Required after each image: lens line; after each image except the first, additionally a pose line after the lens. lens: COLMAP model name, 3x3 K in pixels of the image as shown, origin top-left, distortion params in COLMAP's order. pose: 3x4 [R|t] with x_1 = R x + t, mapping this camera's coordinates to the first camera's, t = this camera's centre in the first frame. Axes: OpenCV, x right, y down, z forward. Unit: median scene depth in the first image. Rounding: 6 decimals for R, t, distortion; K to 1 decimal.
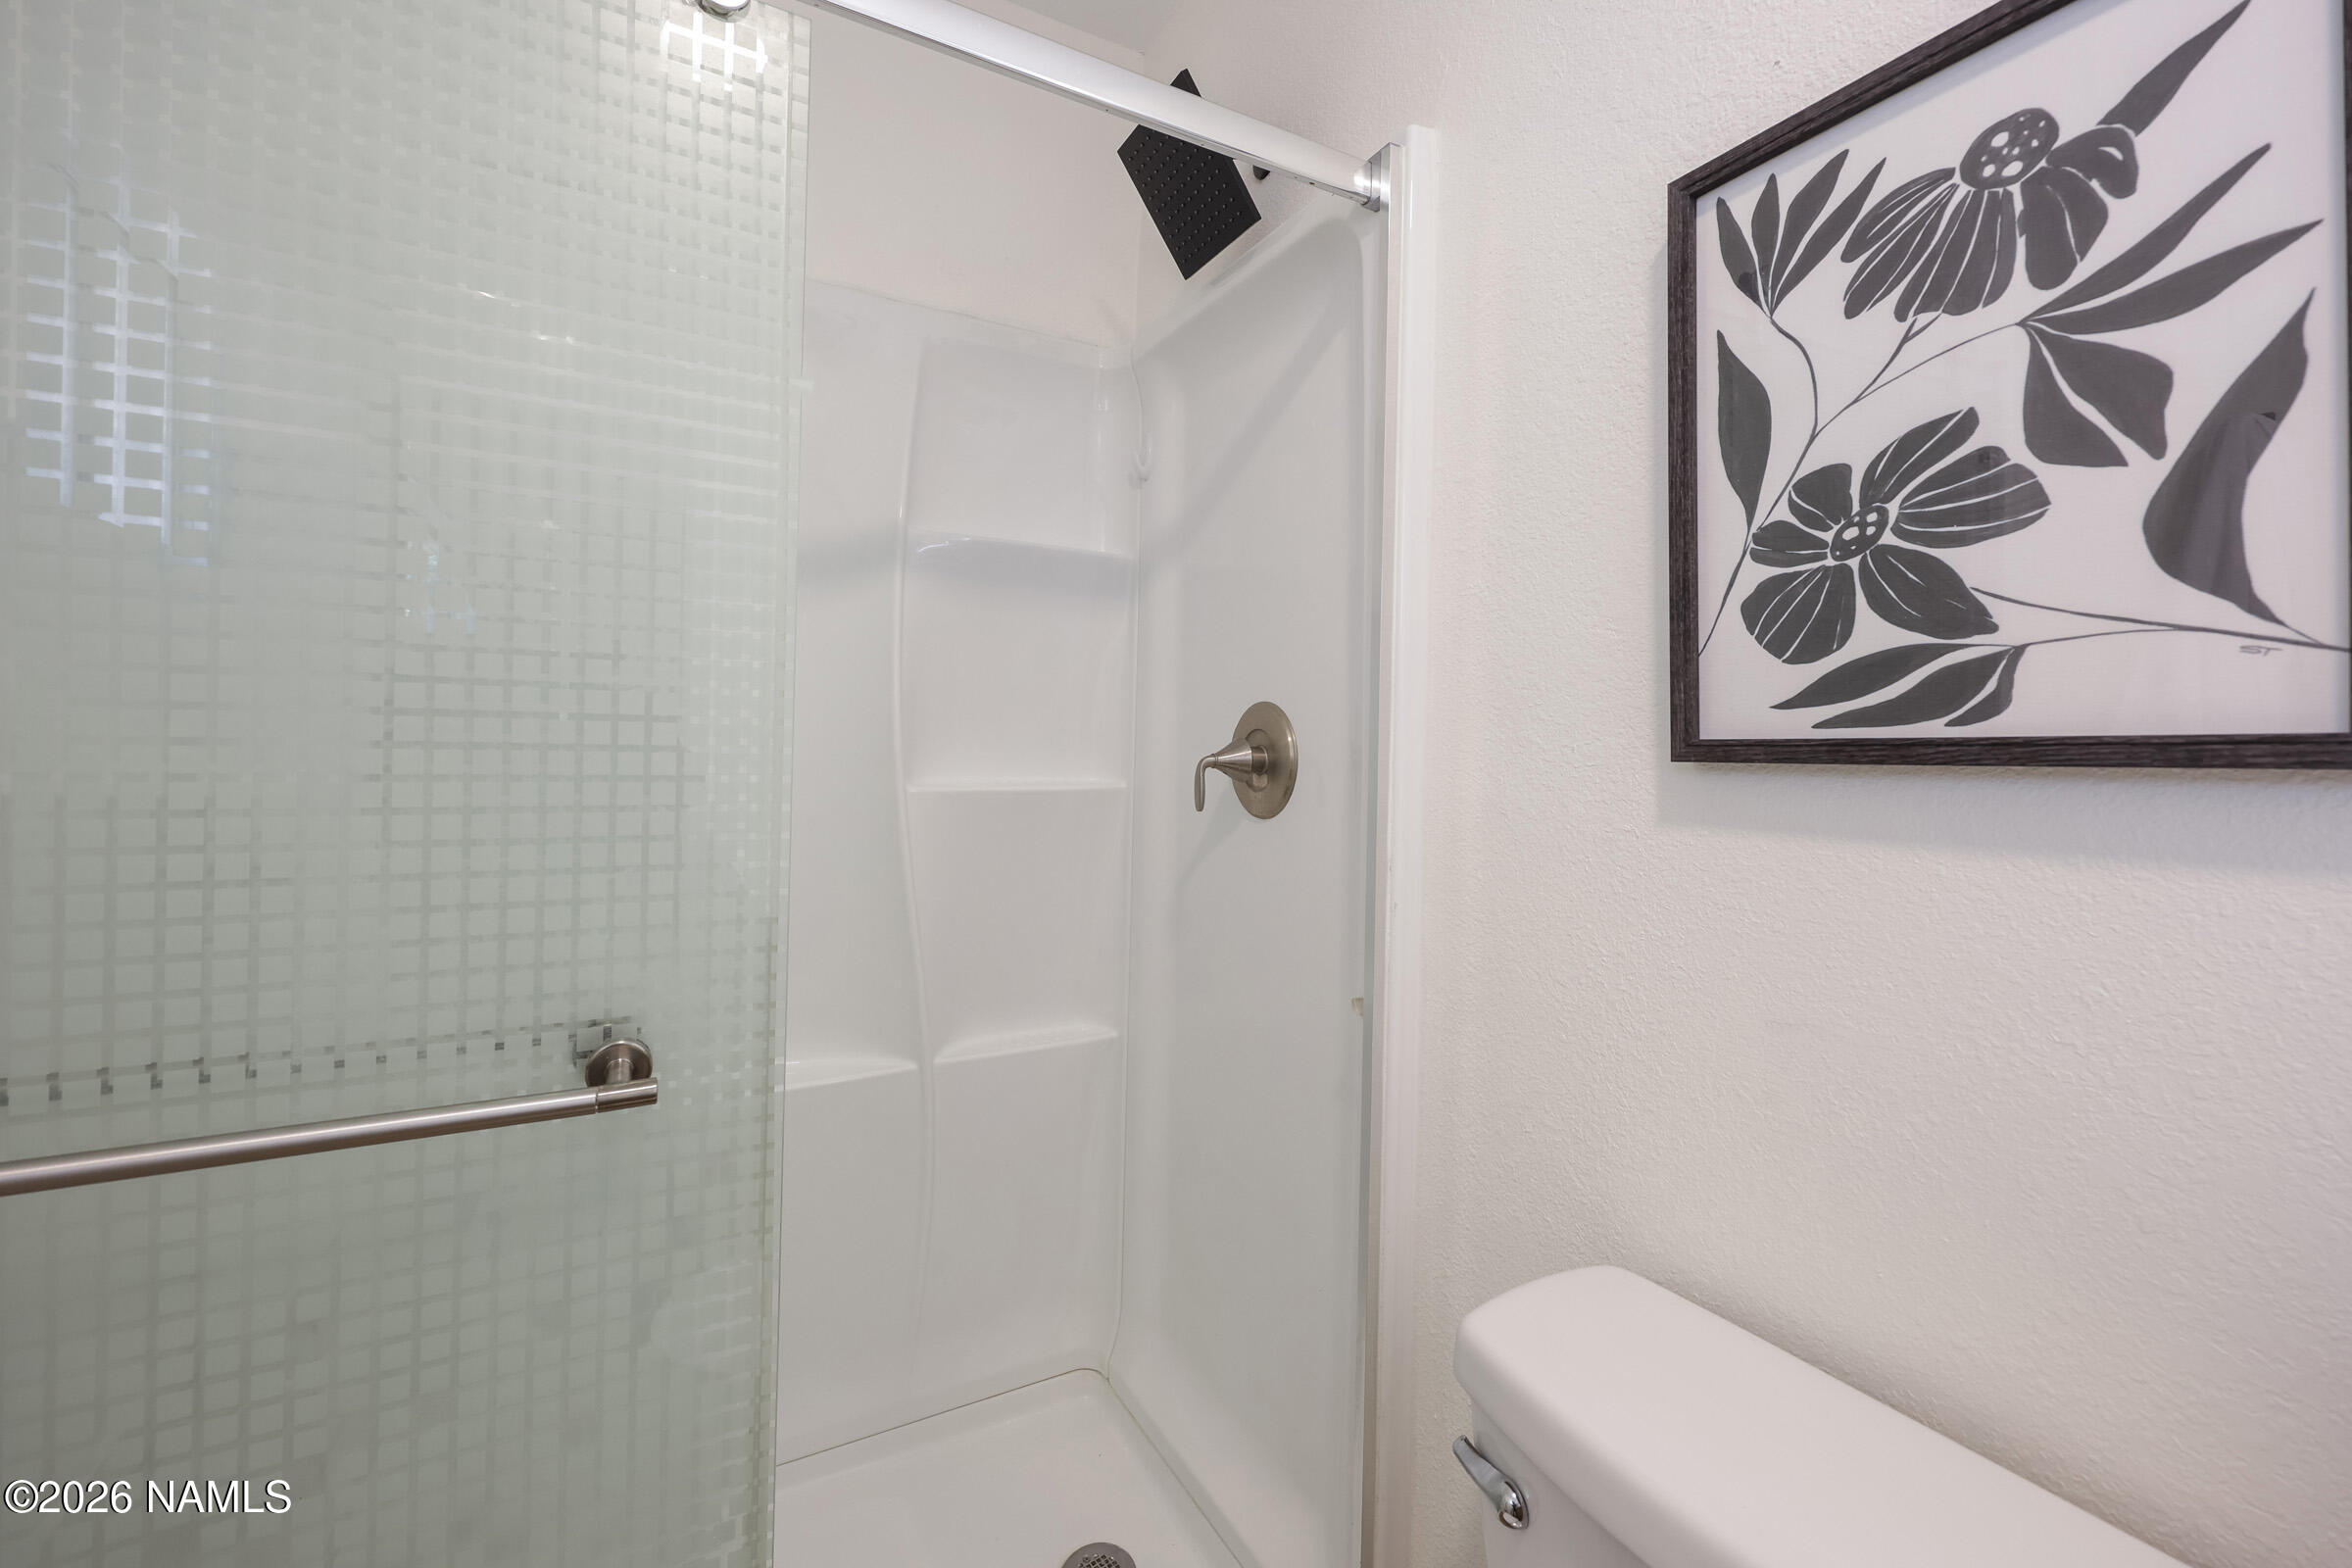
lens RADIAL K [[956.2, 0, 1180.6], [0, 956.2, 759.9], [0, 0, 1]] dist [0.000349, -0.000188]
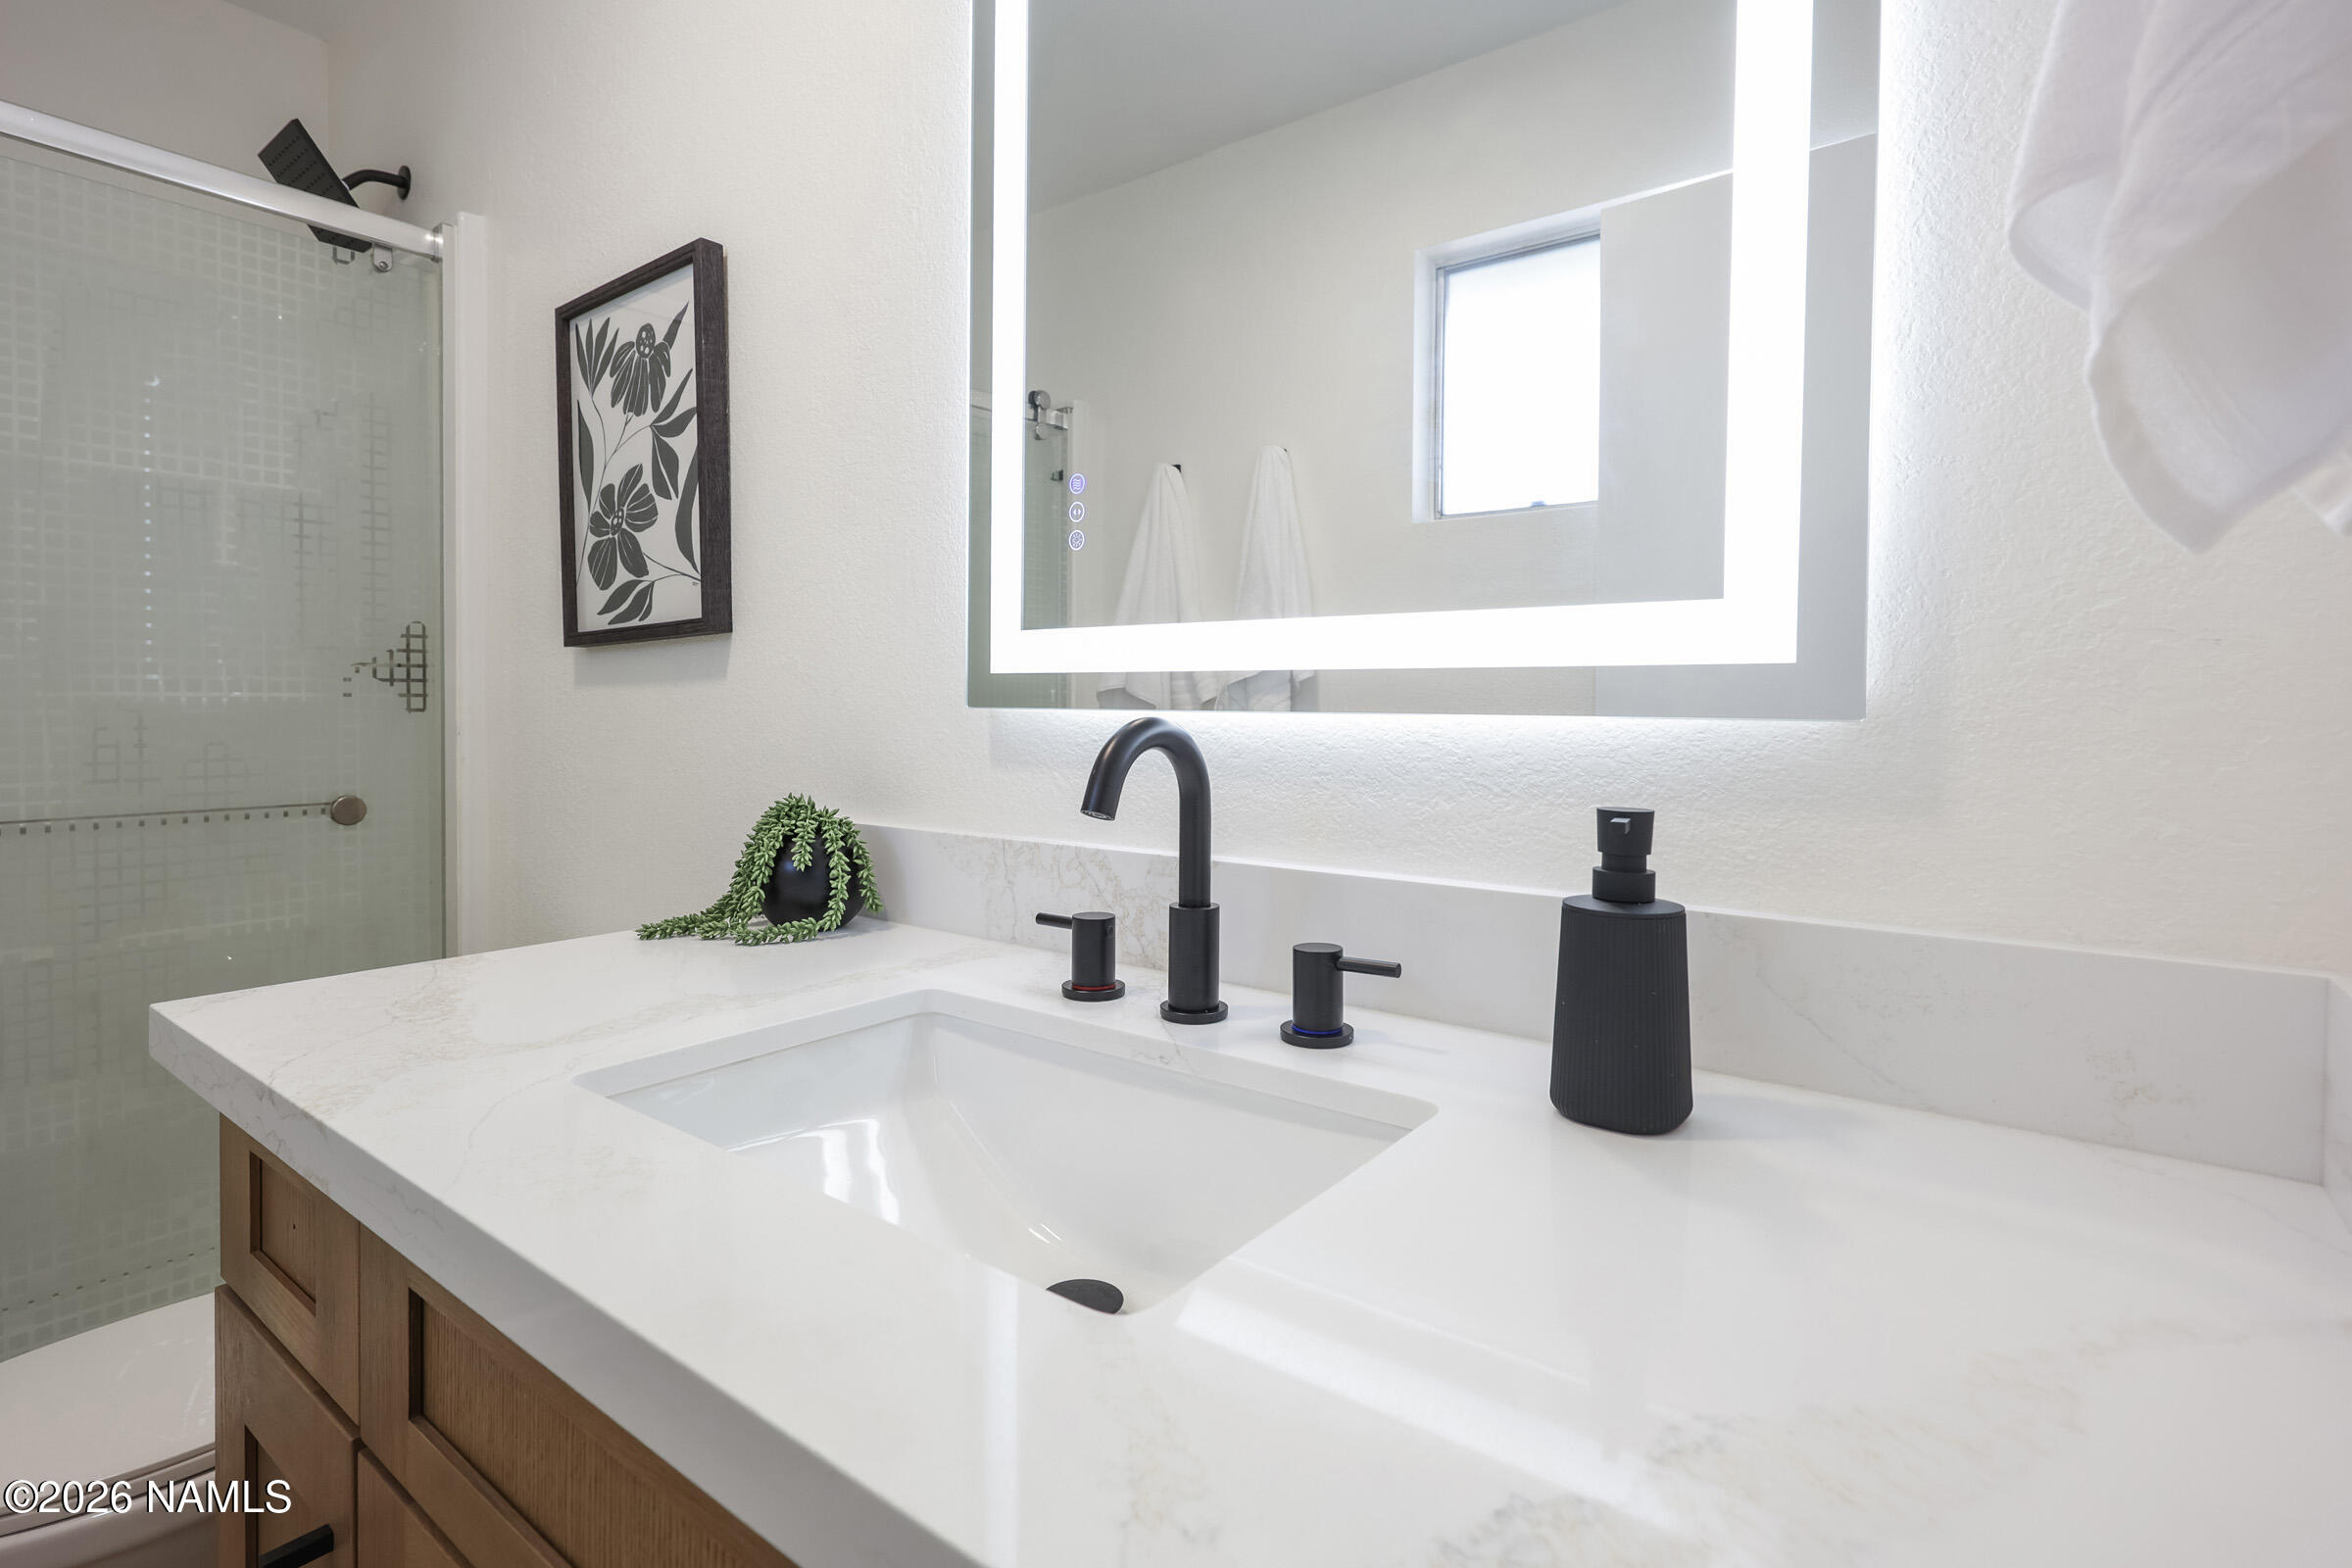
lens RADIAL K [[1109.5, 0, 1137.7], [0, 1109.5, 724.3], [0, 0, 1]] dist [0.008878, -0.000525]
pose [[0.921587, -0.024709, 0.387384, 0.801750], [0.023050, 0.999694, 0.008928, 0.173236], [-0.387487, 0.000701, 0.921875, -1.458240]]
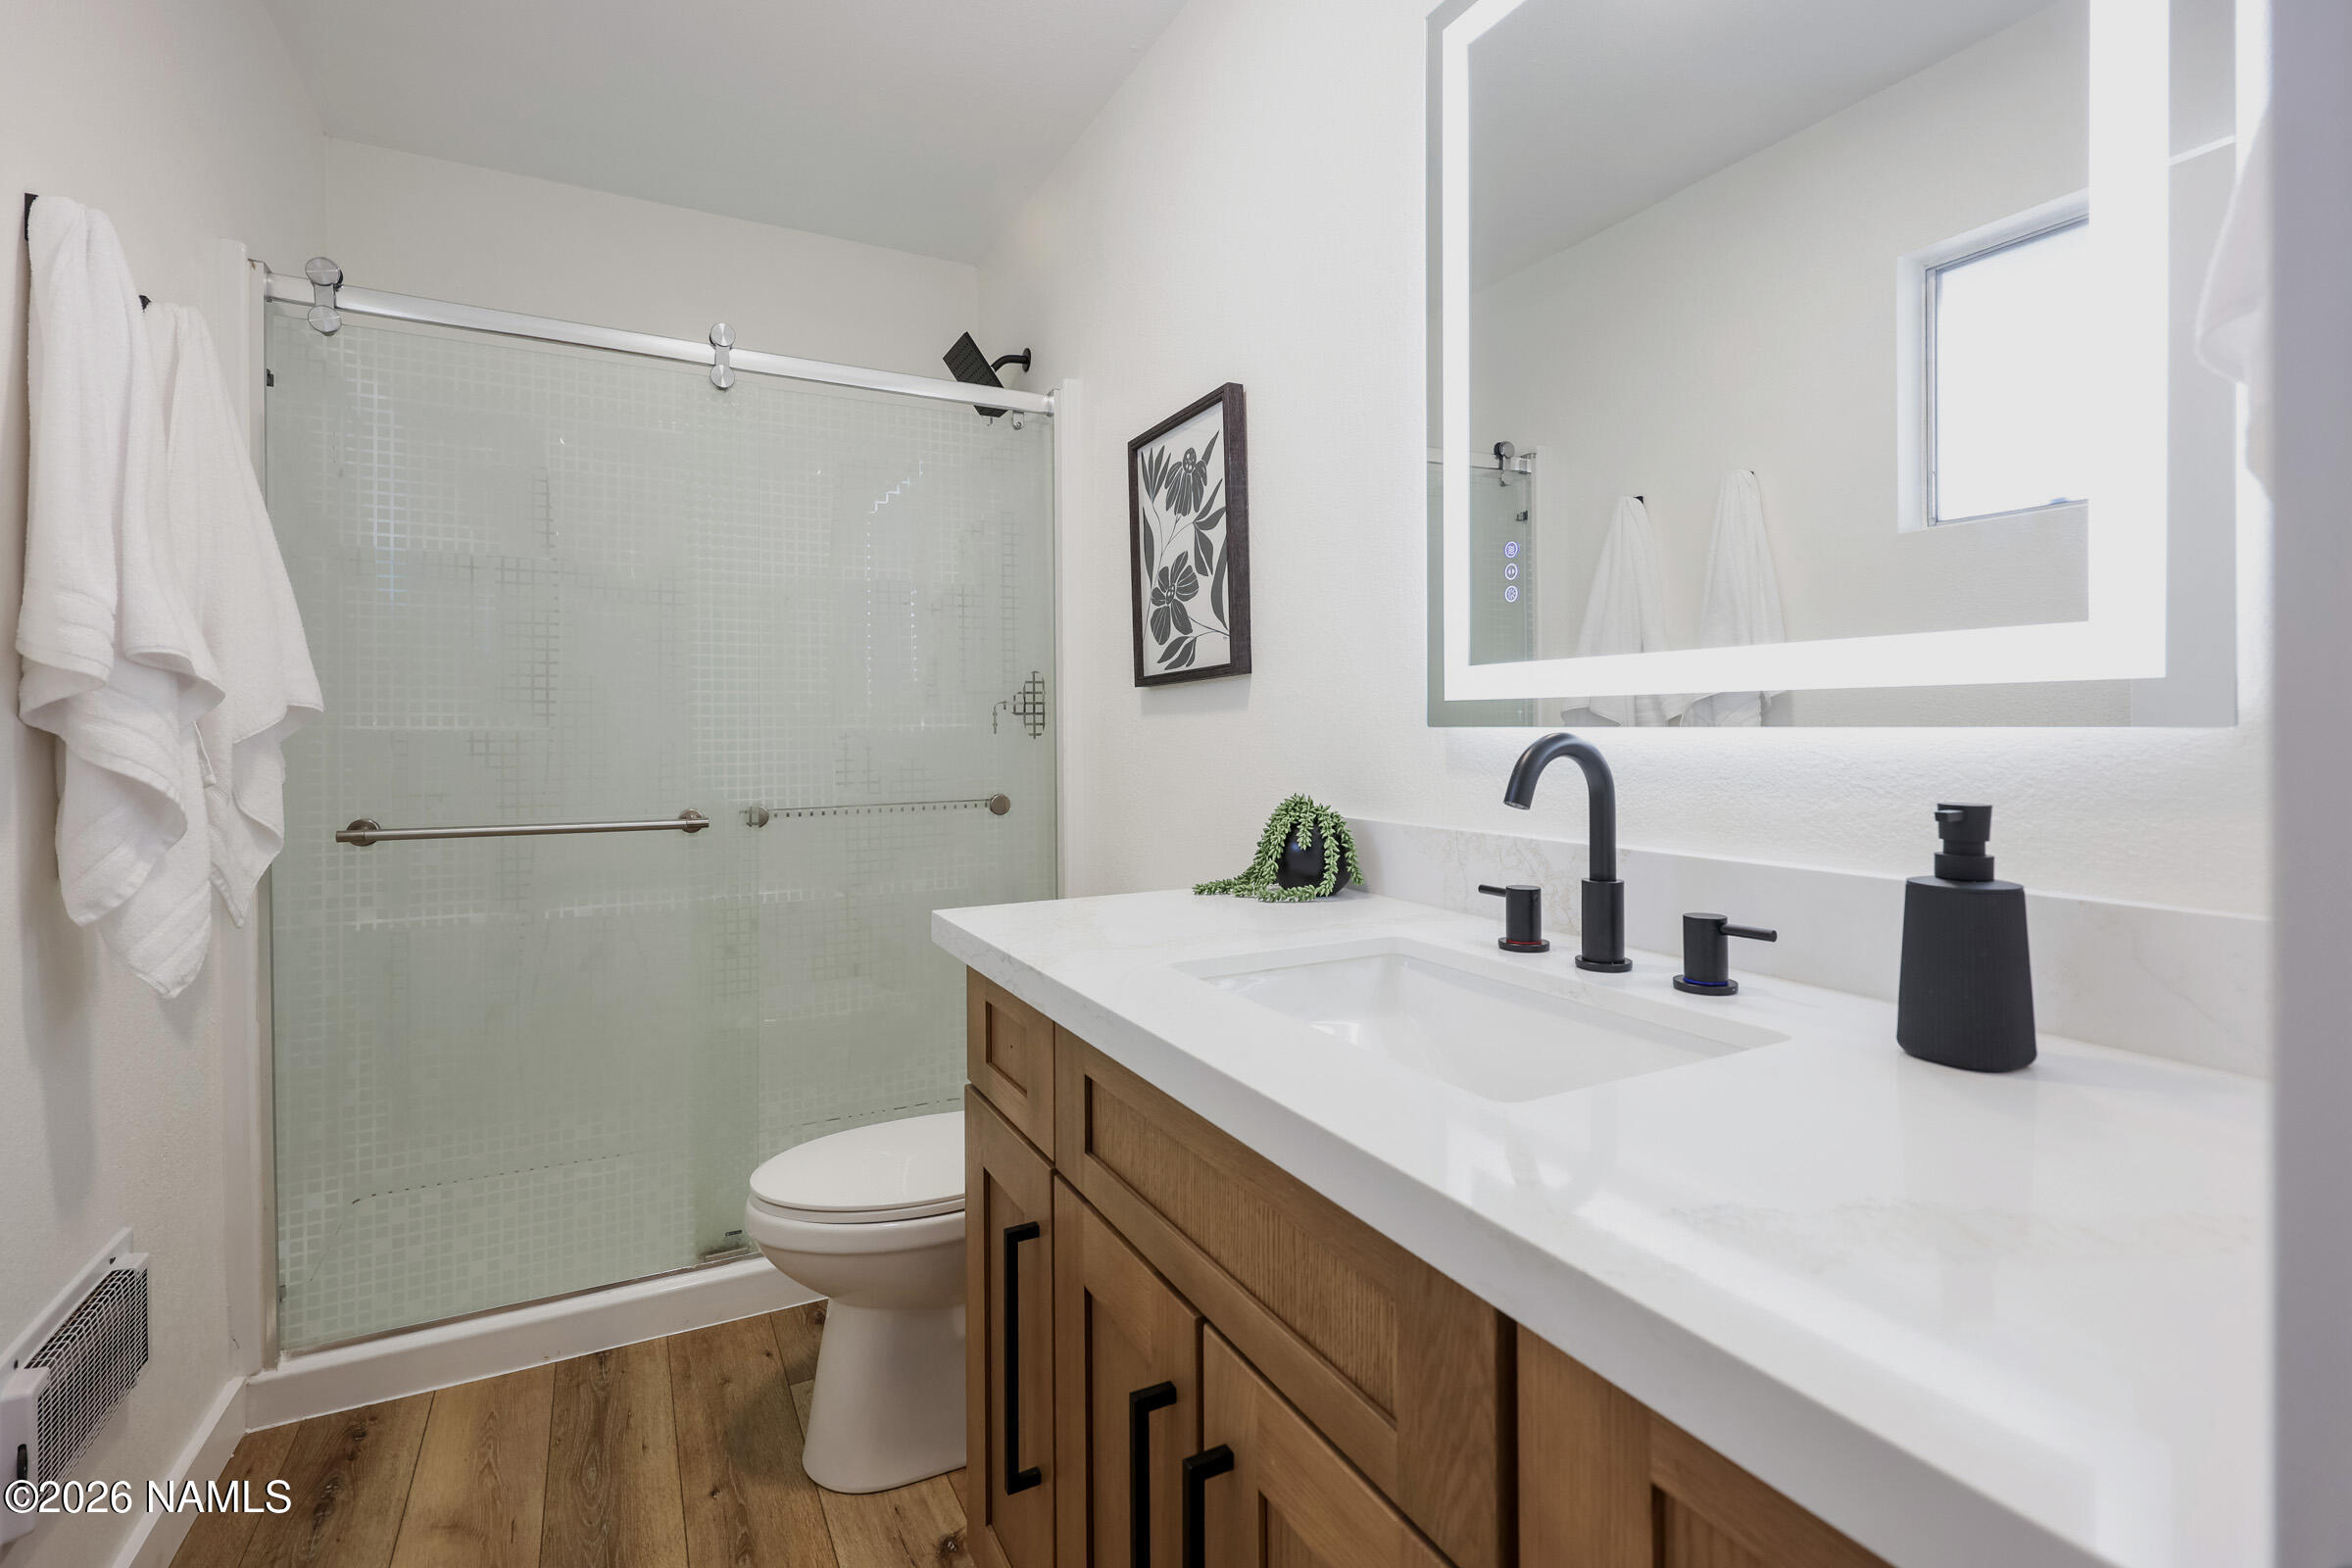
lens RADIAL K [[1029.6, 0, 1179.6], [0, 1029.6, 742.6], [0, 0, 1]] dist [-0.014647, 0.000157]
pose [[0.999411, -0.032354, -0.011482, 0.757616], [0.032312, 0.999470, -0.003836, 0.178569], [0.011600, 0.003462, 0.999927, -1.803056]]
